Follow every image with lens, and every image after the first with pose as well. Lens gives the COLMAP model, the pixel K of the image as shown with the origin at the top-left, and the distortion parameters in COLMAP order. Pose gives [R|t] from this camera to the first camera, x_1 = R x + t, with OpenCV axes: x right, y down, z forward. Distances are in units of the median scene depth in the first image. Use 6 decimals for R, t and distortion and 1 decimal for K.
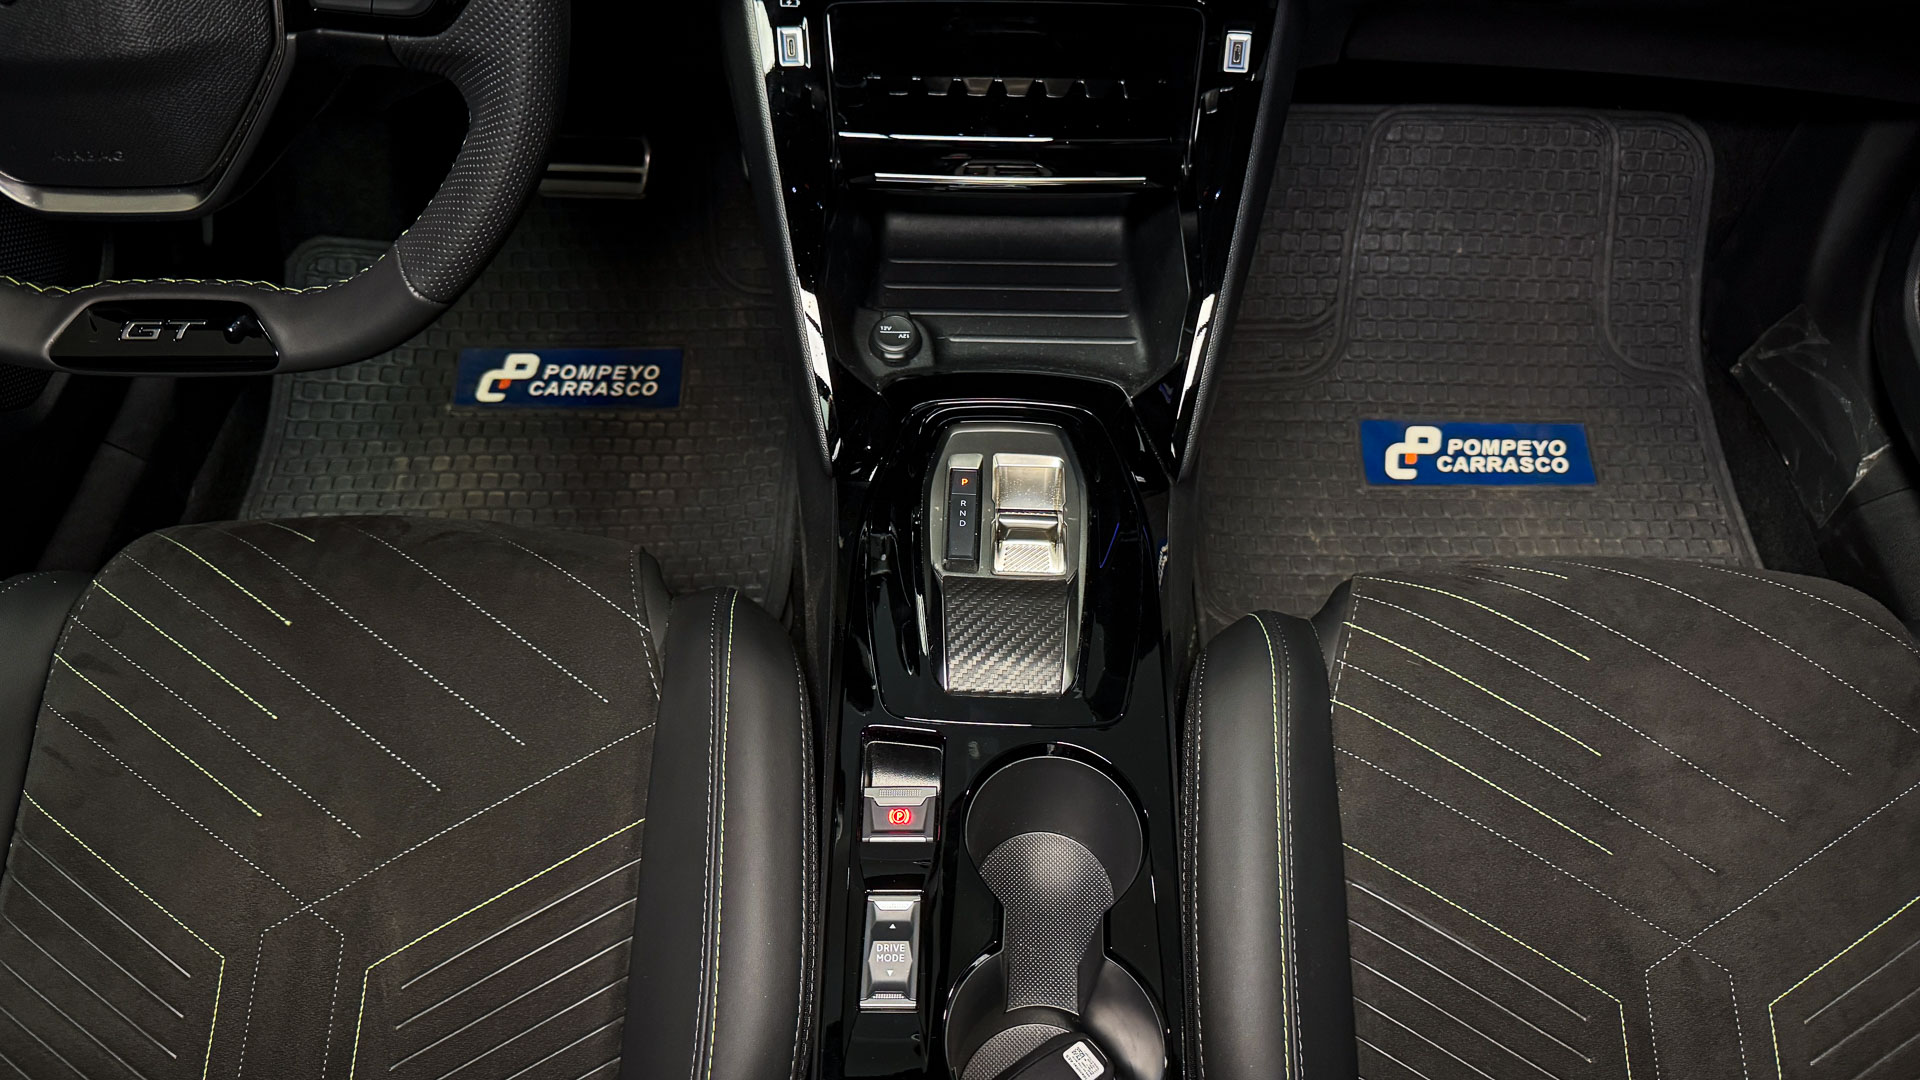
lens RADIAL K [[1350.5, 0, 960.0], [0, 1350.5, 540.0], [0, 0, 1]] dist [0.086133, -0.139465]
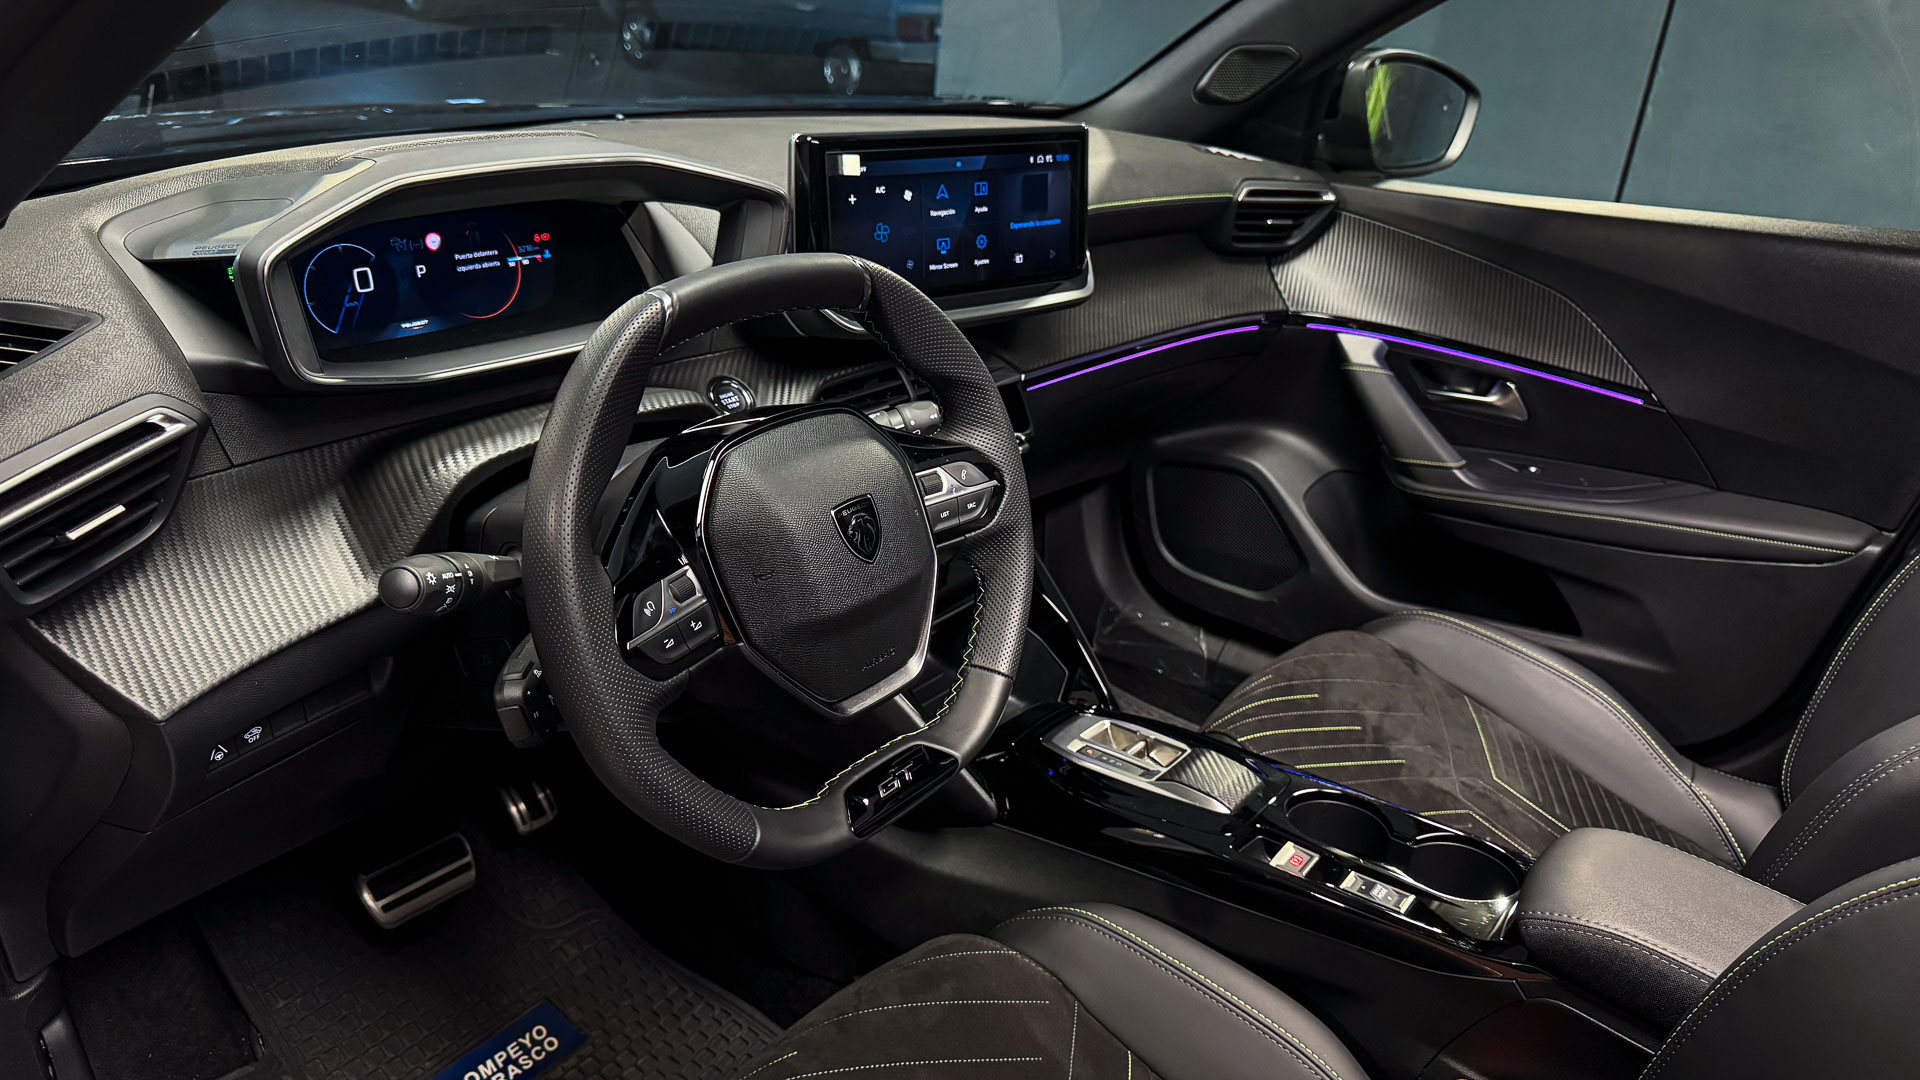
lens RADIAL K [[1325.5, 0, 960.7], [0, 1325.5, 565.7], [0, 0, 1]] dist [0.197588, -0.396948]
pose [[0.598358, -0.312009, 0.737982, -0.717518], [0.616196, 0.767916, -0.174949, -0.018764], [-0.512123, 0.559424, 0.651748, -0.039043]]
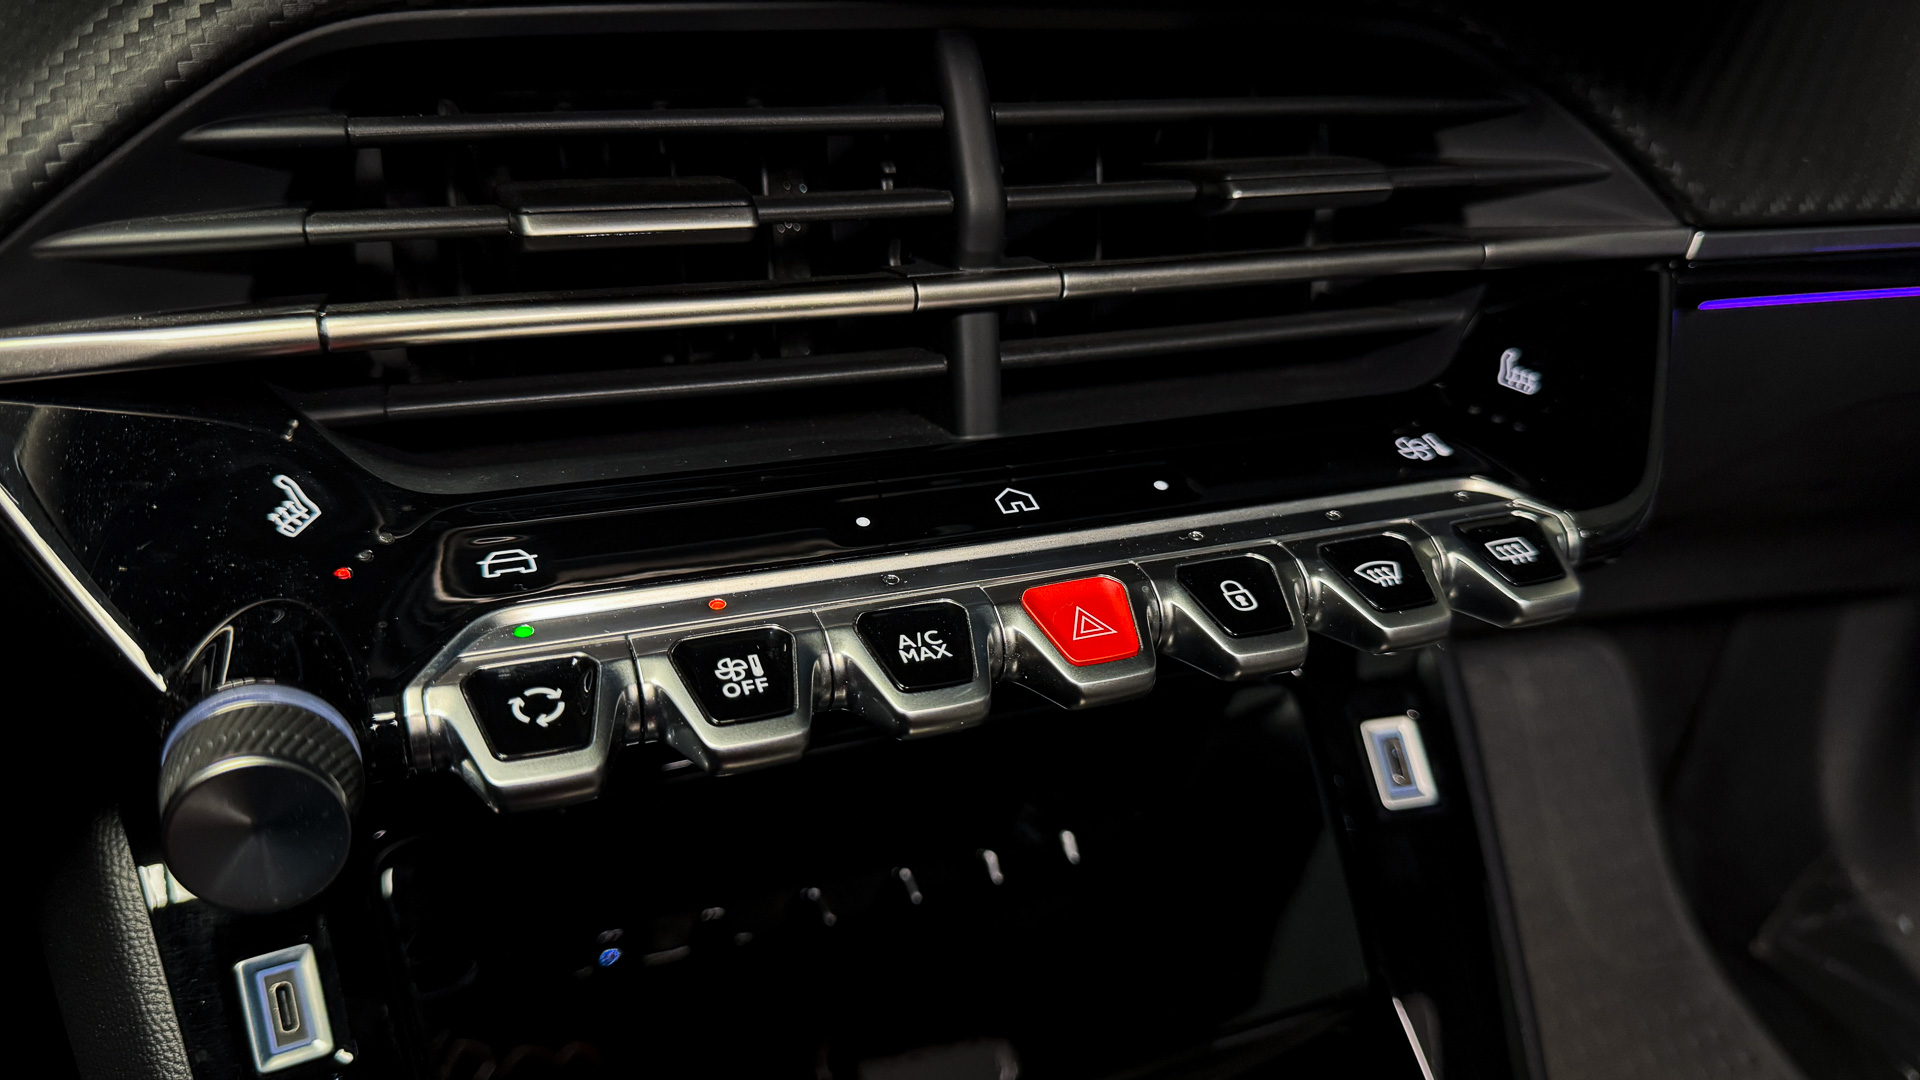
lens RADIAL K [[1404.9, 0, 960.0], [0, 1404.9, 540.0], [0, 0, 1]] dist [-0.005615, -0.003134]
pose [[0.923004, -0.144648, 0.356569, -0.049925], [0.262637, 0.914063, -0.309048, -0.206122], [-0.281223, 0.378900, 0.881674, 0.396734]]
